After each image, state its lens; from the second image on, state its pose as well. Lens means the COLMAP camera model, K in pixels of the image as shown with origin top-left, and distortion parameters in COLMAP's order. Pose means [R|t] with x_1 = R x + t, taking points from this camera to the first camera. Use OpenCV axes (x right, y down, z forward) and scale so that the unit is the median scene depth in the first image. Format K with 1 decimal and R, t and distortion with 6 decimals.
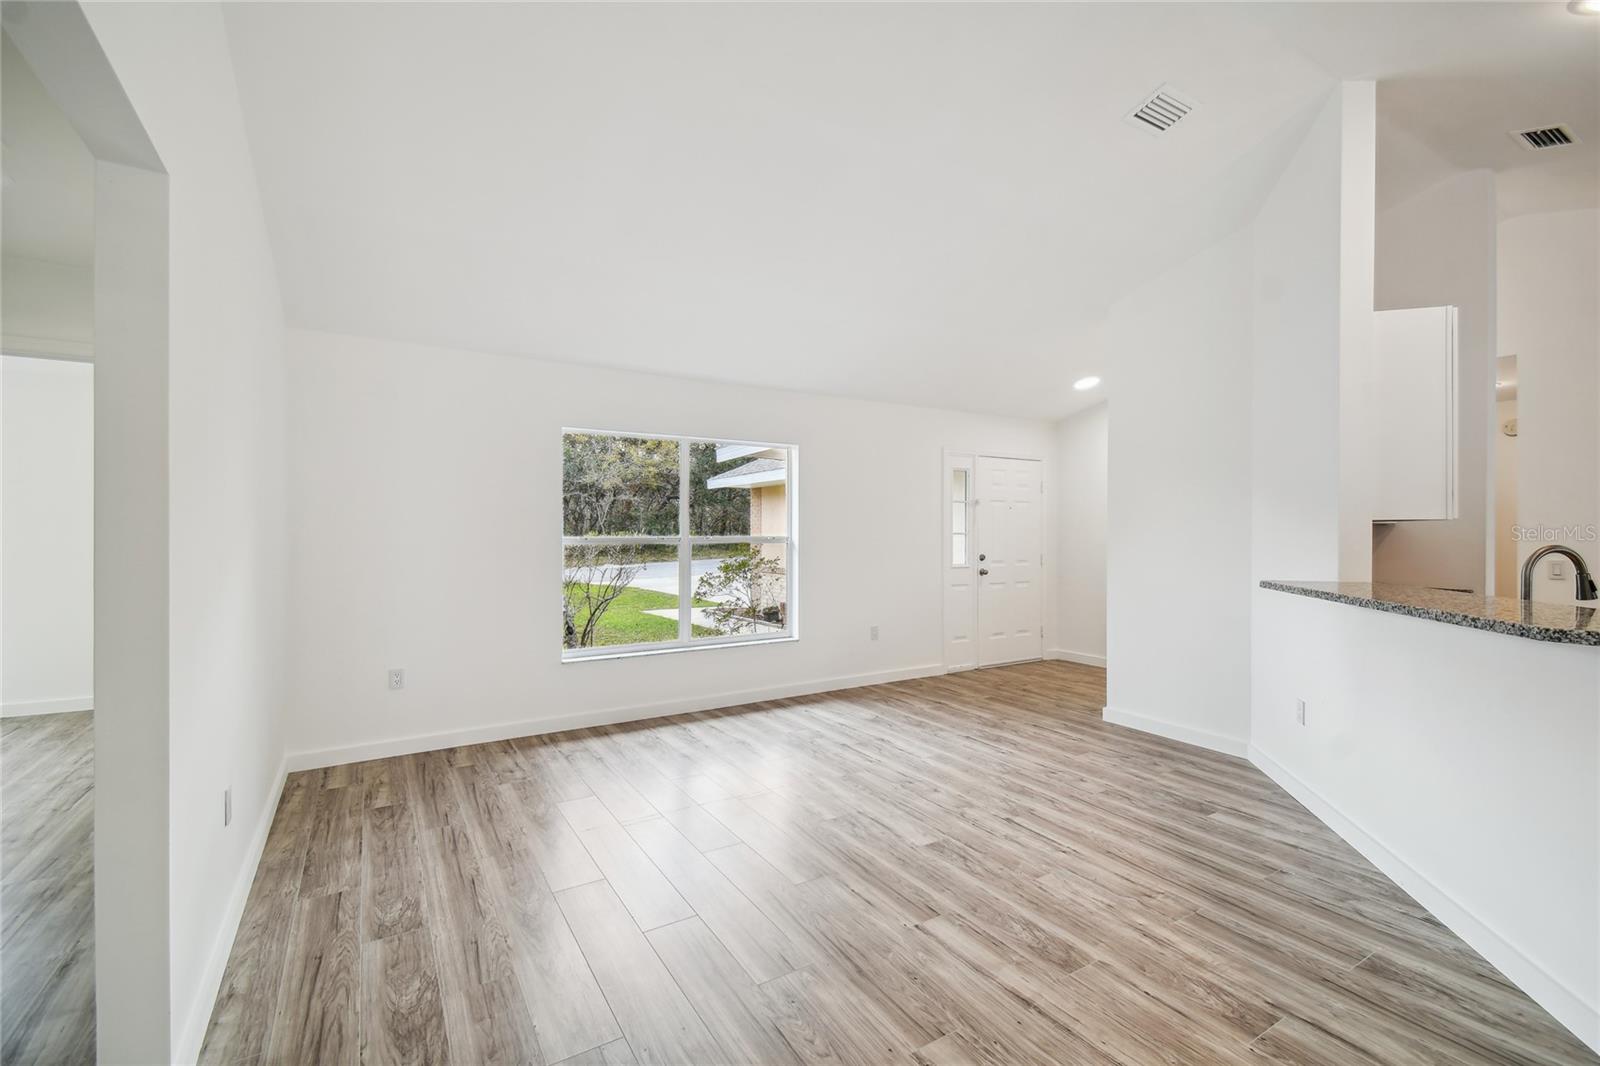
lens RADIAL K [[692.6, 0, 798.6], [0, 692.6, 524.6], [0, 0, 1]] dist [0.056753, -0.027819]
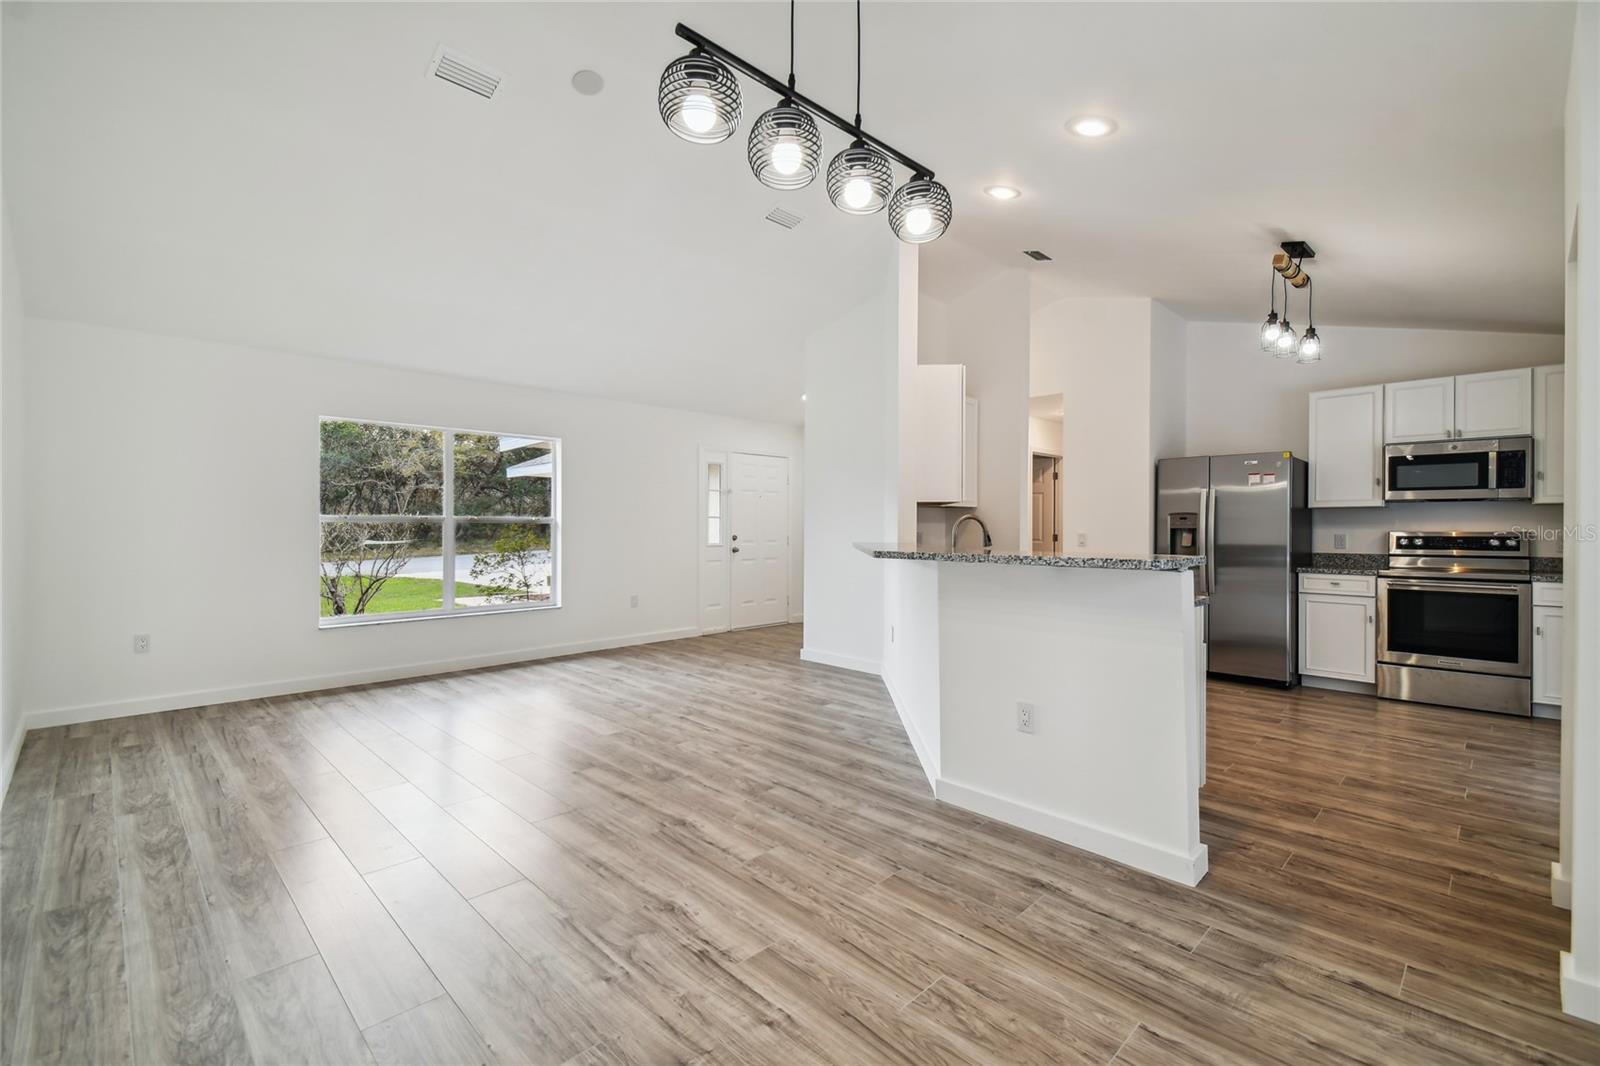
lens RADIAL K [[692.6, 0, 798.6], [0, 692.6, 524.6], [0, 0, 1]] dist [0.056753, -0.027819]
pose [[0.973785, 0.002367, 0.227458, 0.183116], [-0.004427, 0.999954, 0.008548, 0.025648], [-0.227427, -0.009330, 0.973750, -0.330401]]
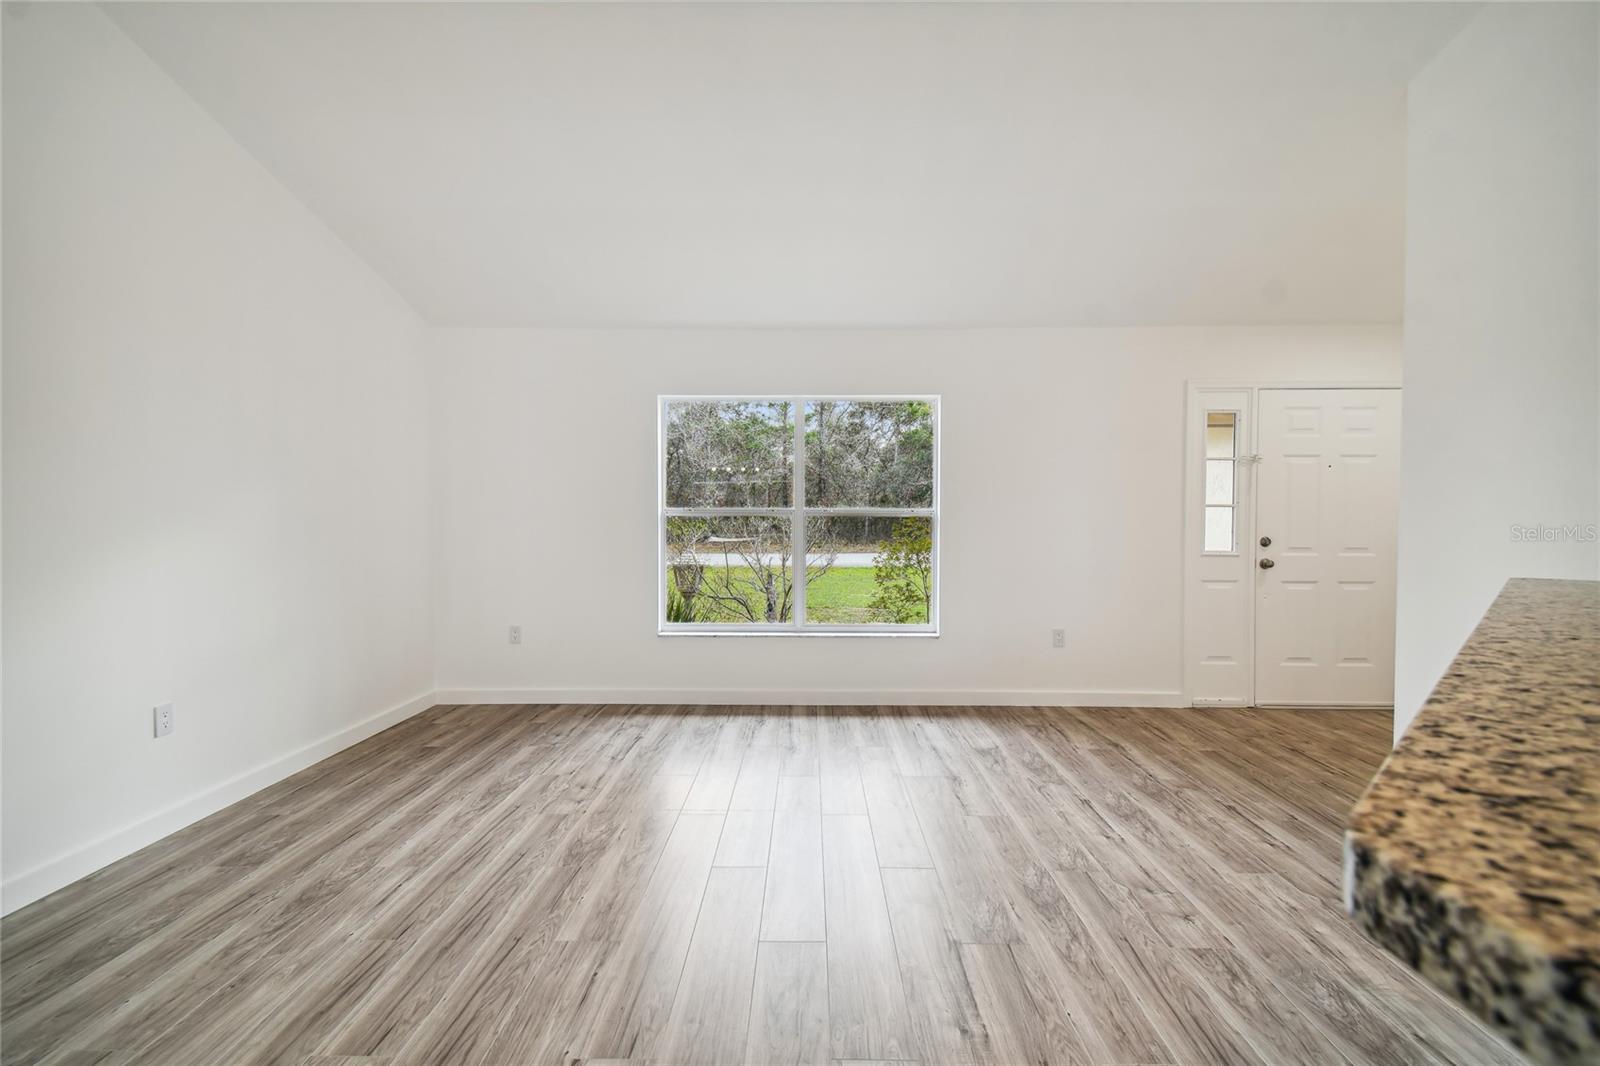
lens RADIAL K [[692.6, 0, 798.6], [0, 692.6, 524.6], [0, 0, 1]] dist [0.056753, -0.027819]
pose [[0.846311, 0.006135, -0.532654, 0.447179], [0.004102, 0.999829, 0.018033, 0.030835], [0.532673, -0.017446, 0.846141, 0.348962]]
